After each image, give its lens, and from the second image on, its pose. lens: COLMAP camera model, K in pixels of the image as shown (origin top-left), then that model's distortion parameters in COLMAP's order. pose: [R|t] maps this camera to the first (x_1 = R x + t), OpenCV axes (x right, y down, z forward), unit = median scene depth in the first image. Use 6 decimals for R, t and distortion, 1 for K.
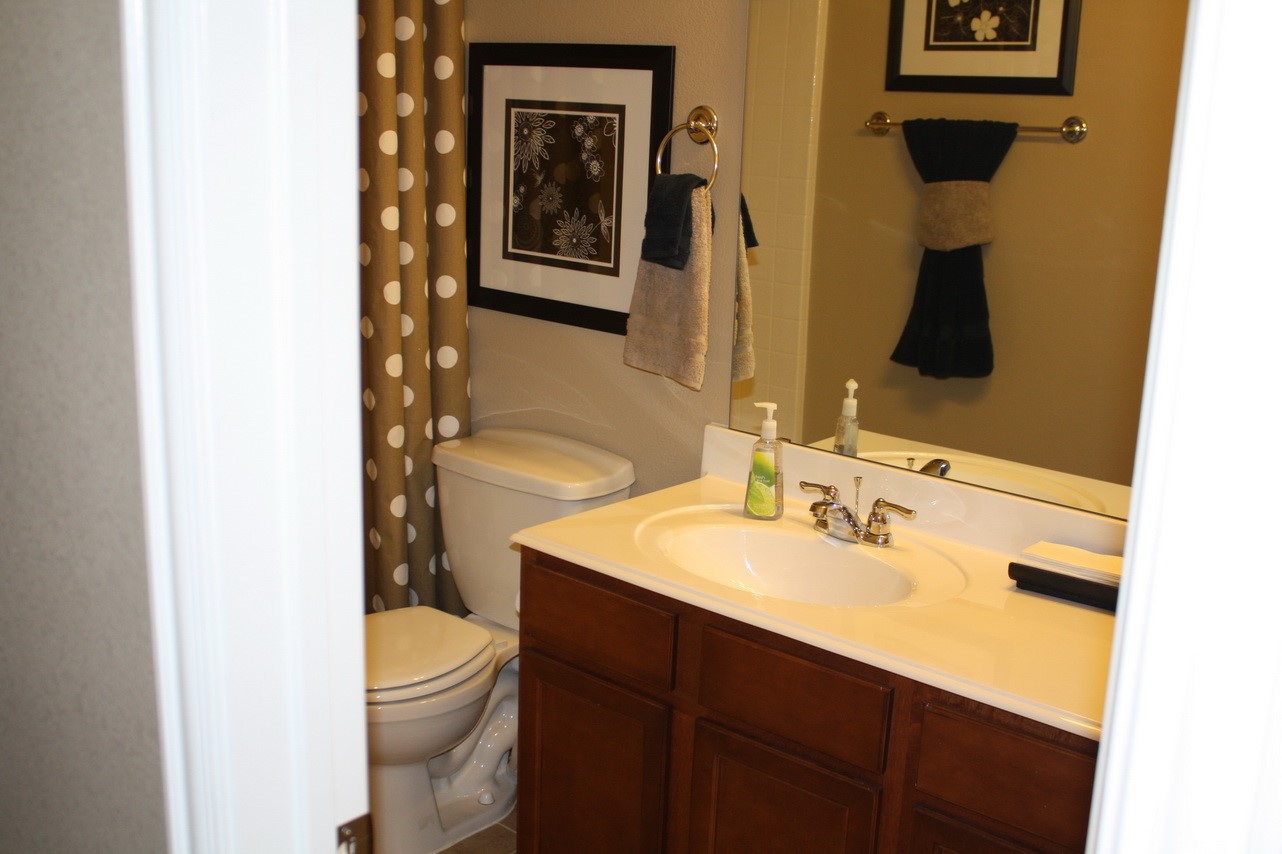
lens RADIAL K [[1404.8, 0, 641.0], [0, 1404.8, 427.0], [0, 0, 1]] dist [-0.073772, -0.002847]
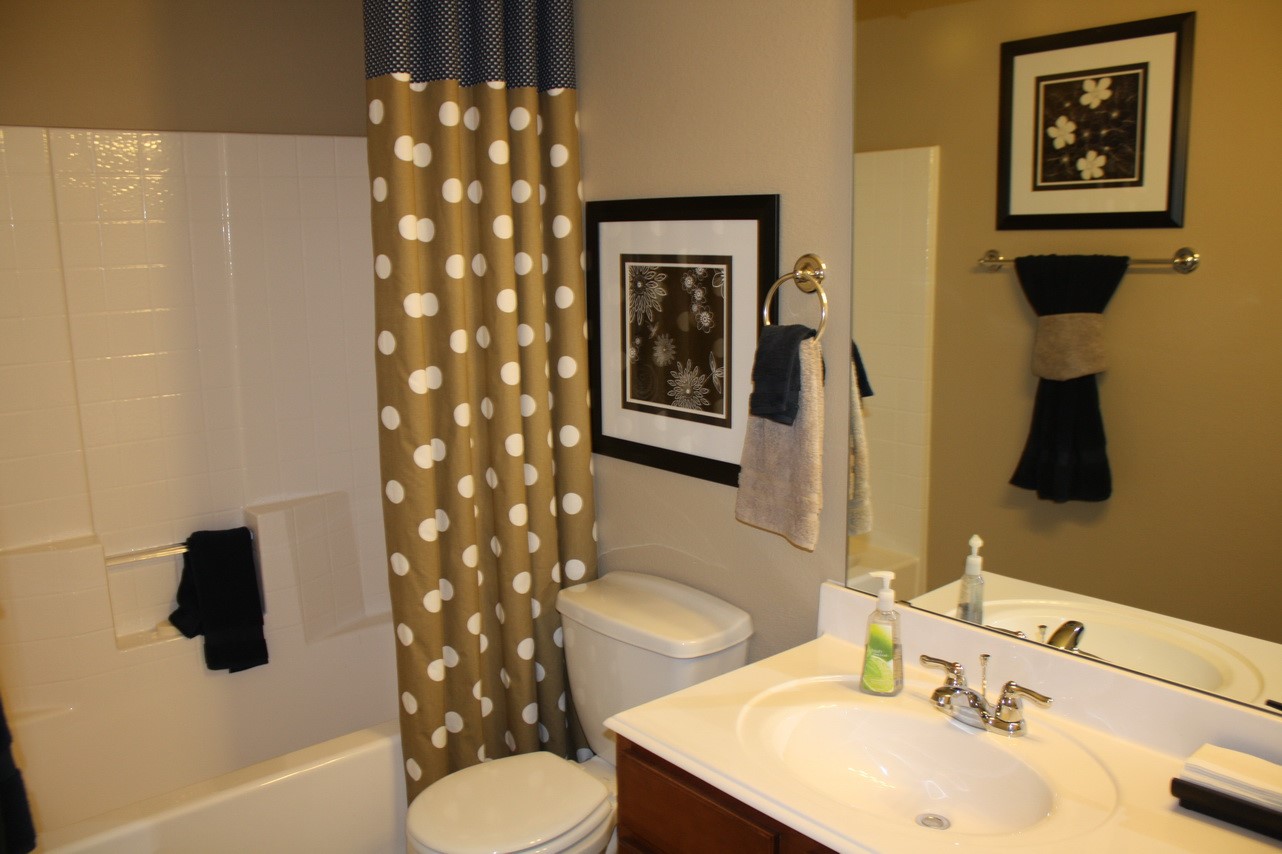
lens RADIAL K [[1061.9, 0, 641.0], [0, 1061.9, 427.0], [0, 0, 1]] dist [-0.155494, 0.135659]
pose [[0.988095, -0.020063, -0.152532, 0.033283], [0.010839, 0.998075, -0.061069, -0.060083], [0.153463, 0.058688, 0.986410, 0.243432]]
